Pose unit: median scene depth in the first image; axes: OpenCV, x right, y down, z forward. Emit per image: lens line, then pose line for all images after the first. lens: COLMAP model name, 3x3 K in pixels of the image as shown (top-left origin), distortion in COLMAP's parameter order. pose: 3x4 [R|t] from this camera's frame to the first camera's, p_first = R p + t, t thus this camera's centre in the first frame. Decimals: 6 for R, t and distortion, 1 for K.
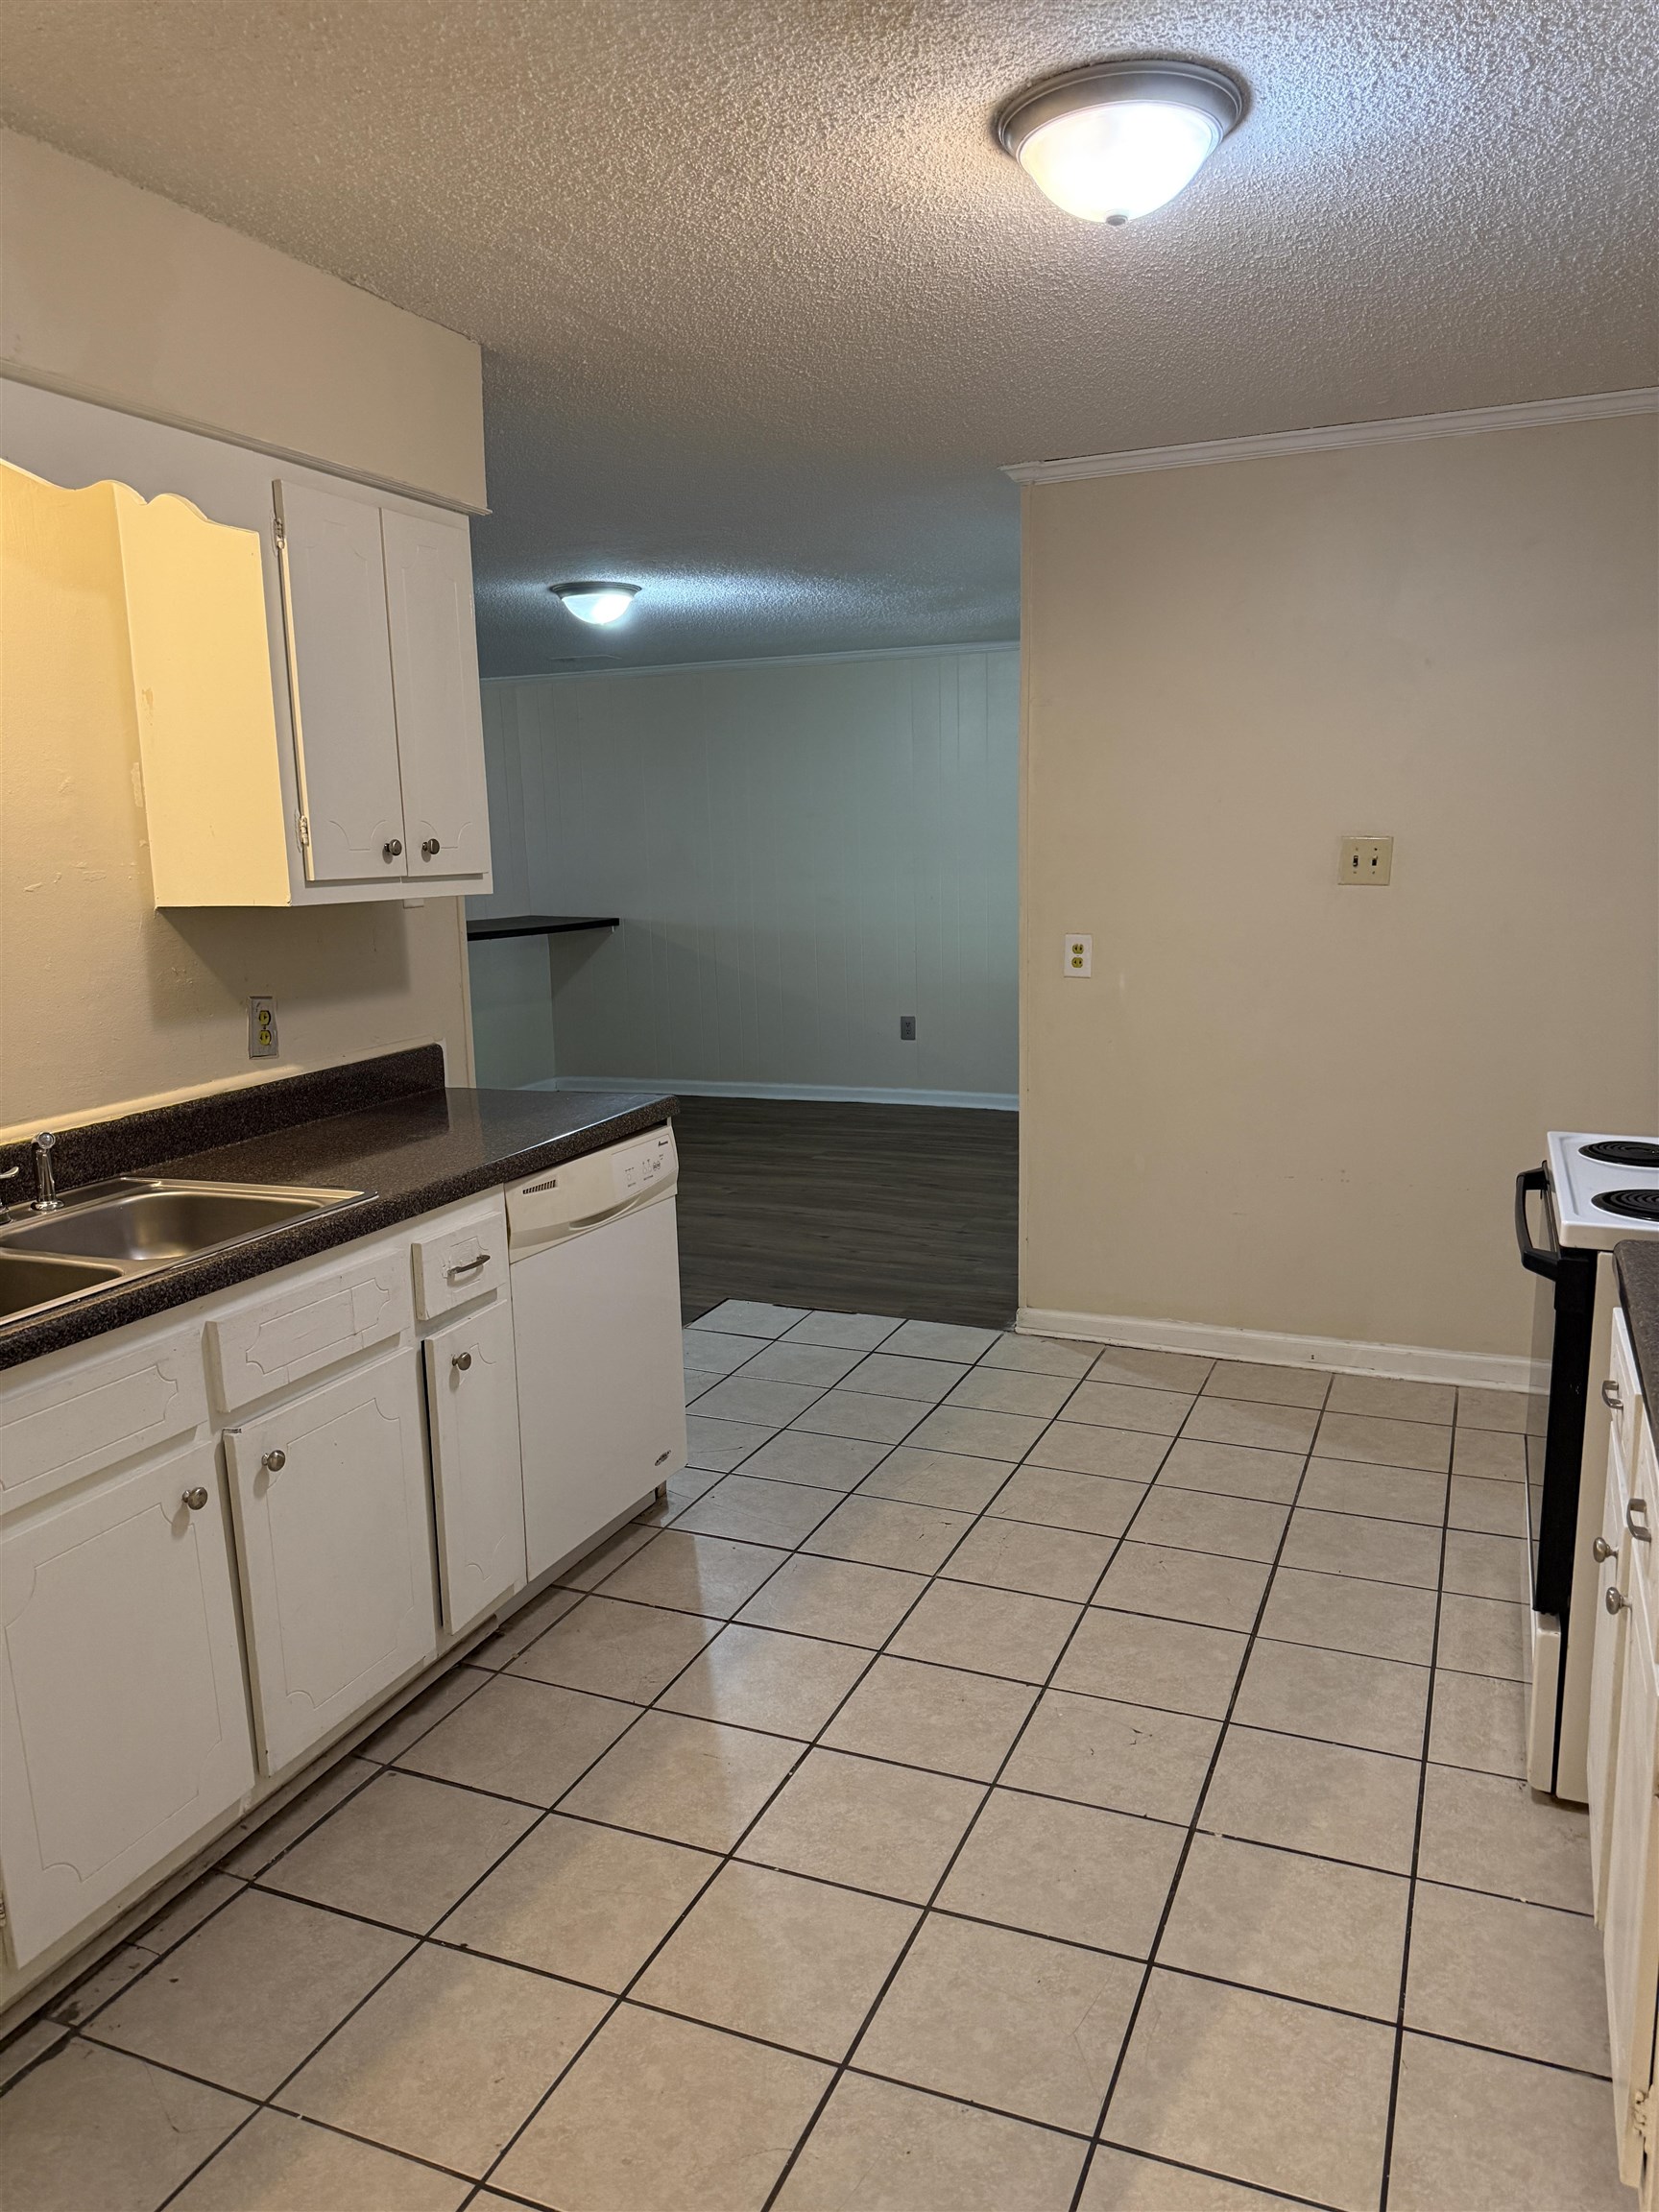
lens RADIAL K [[1550.7, 0, 824.4], [0, 1550.7, 1122.3], [0, 0, 1]] dist [0.118167, -0.192066]
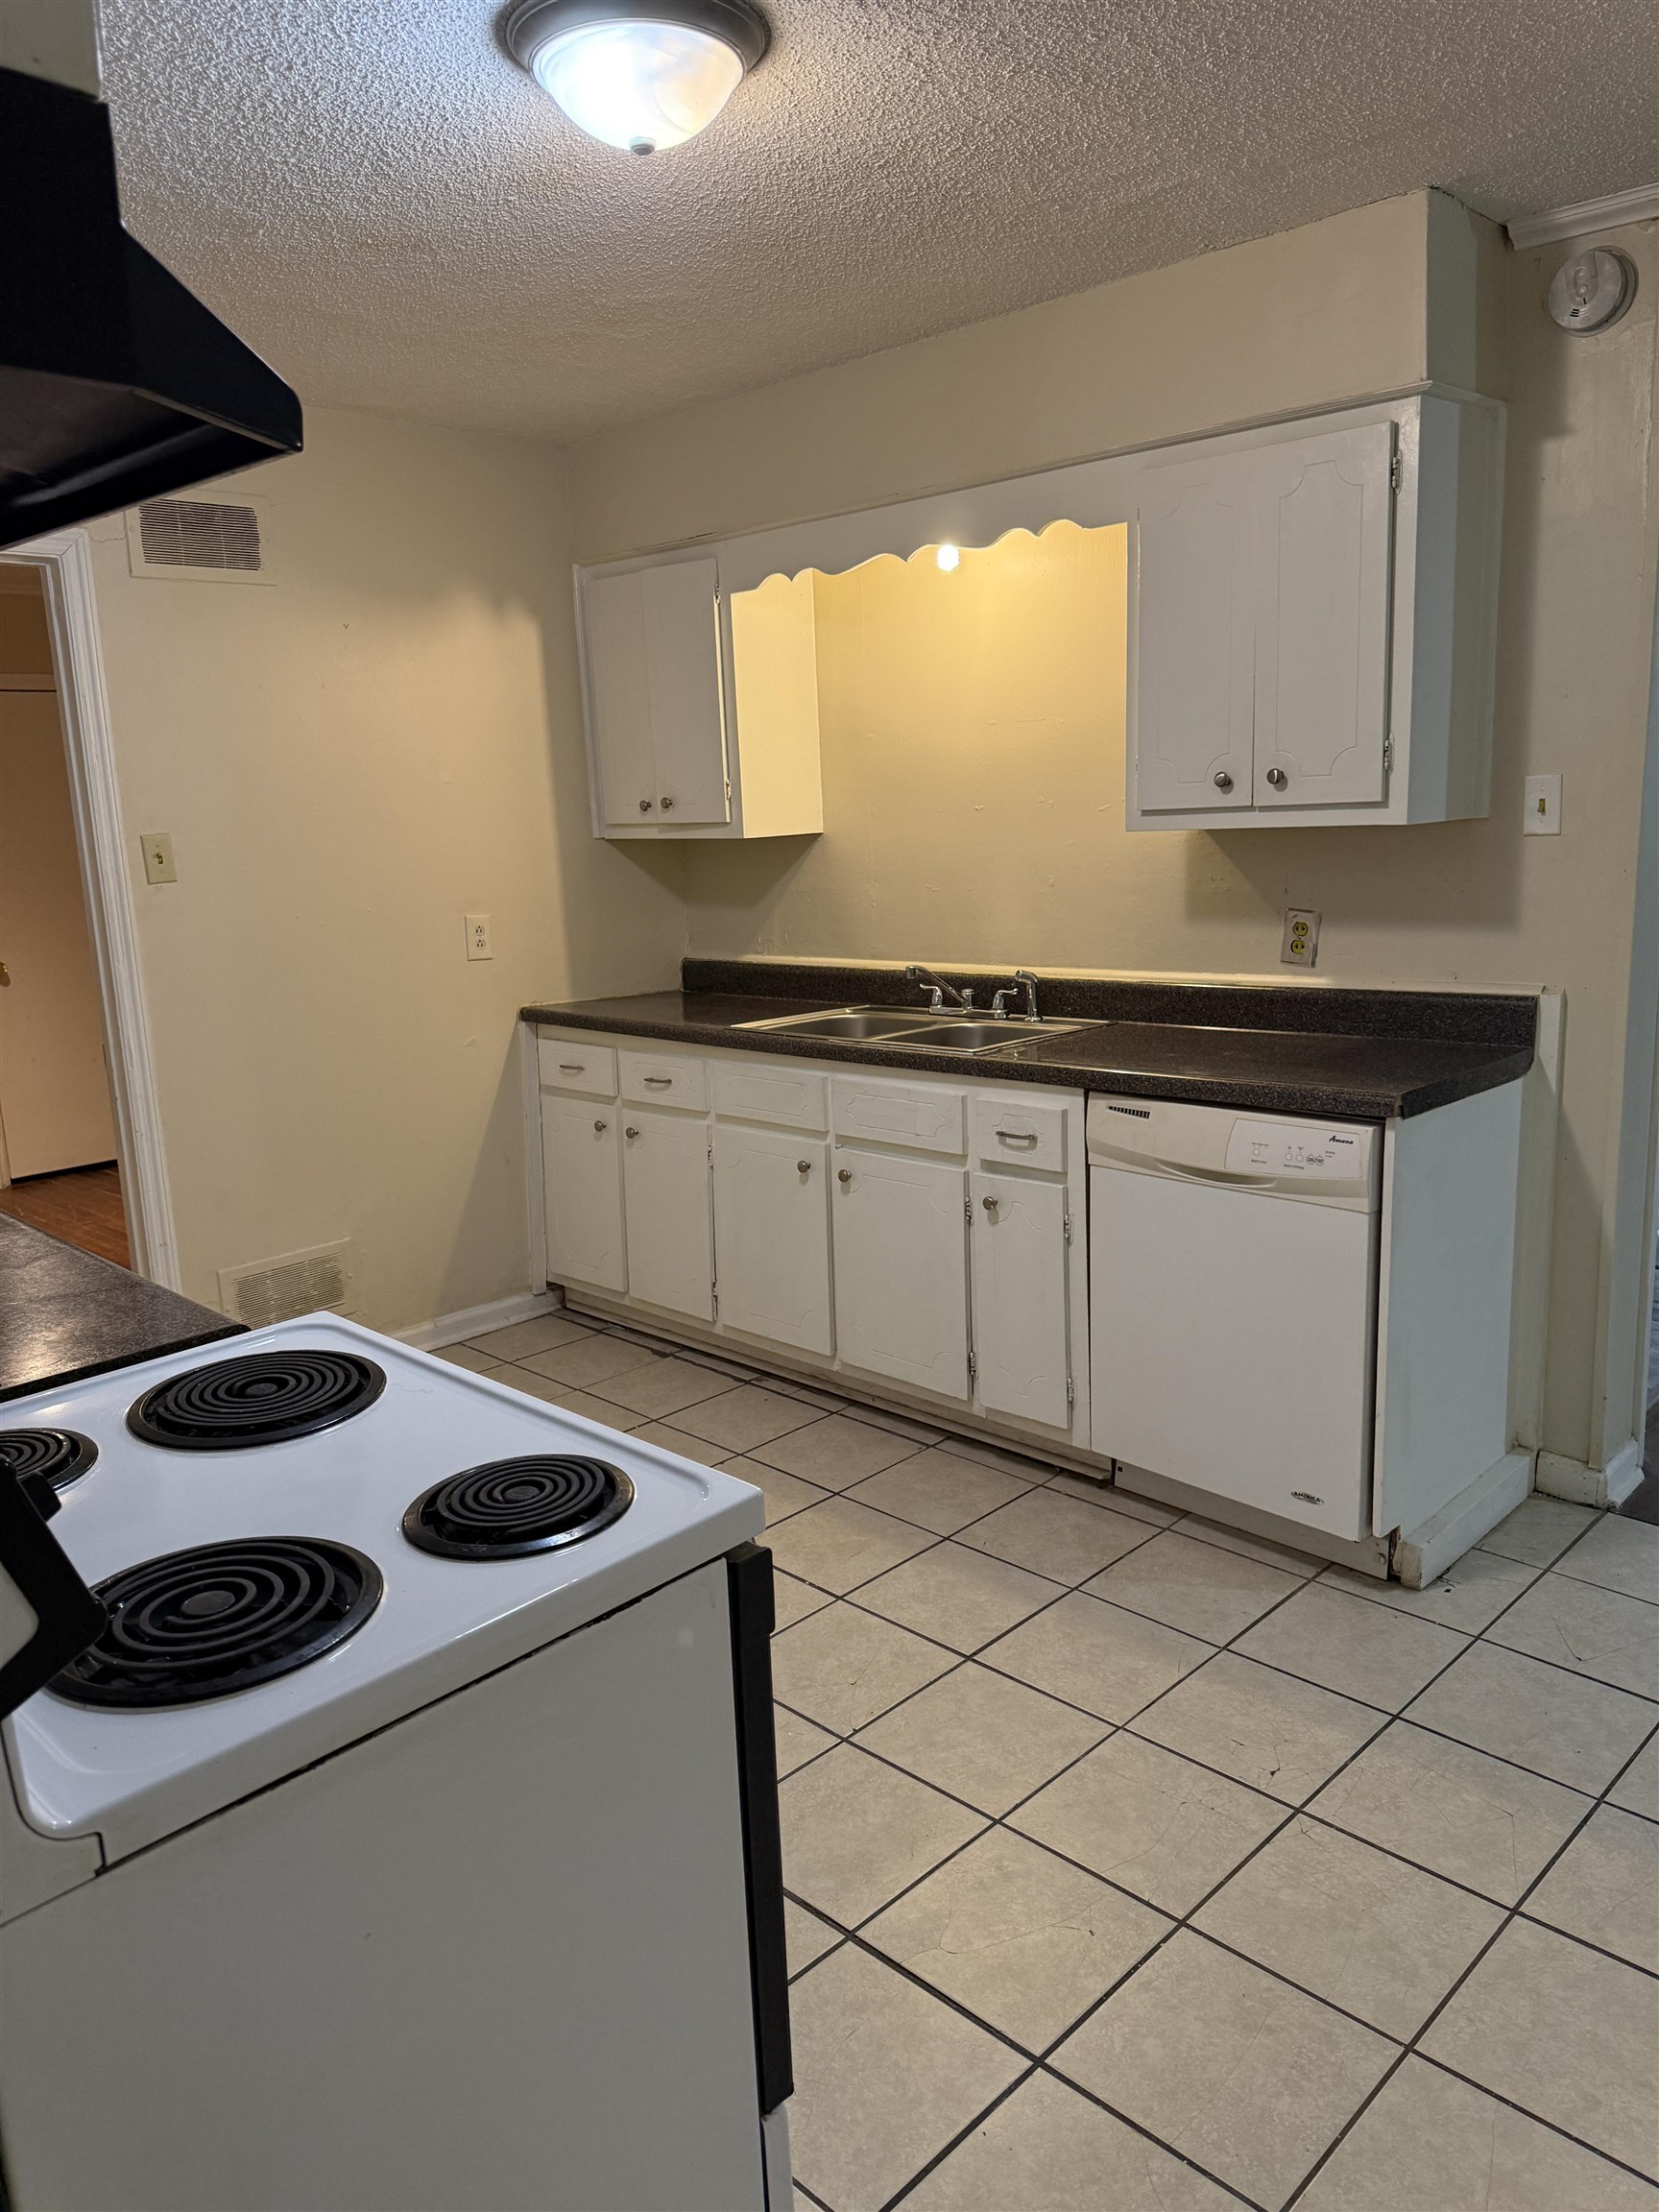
lens RADIAL K [[1550.7, 0, 824.4], [0, 1550.7, 1122.3], [0, 0, 1]] dist [0.118167, -0.192066]
pose [[-0.374943, 0.224763, -0.899388, 0.825155], [-0.117187, 0.950890, 0.286488, -0.223823], [0.919611, 0.212813, -0.330191, 1.136111]]
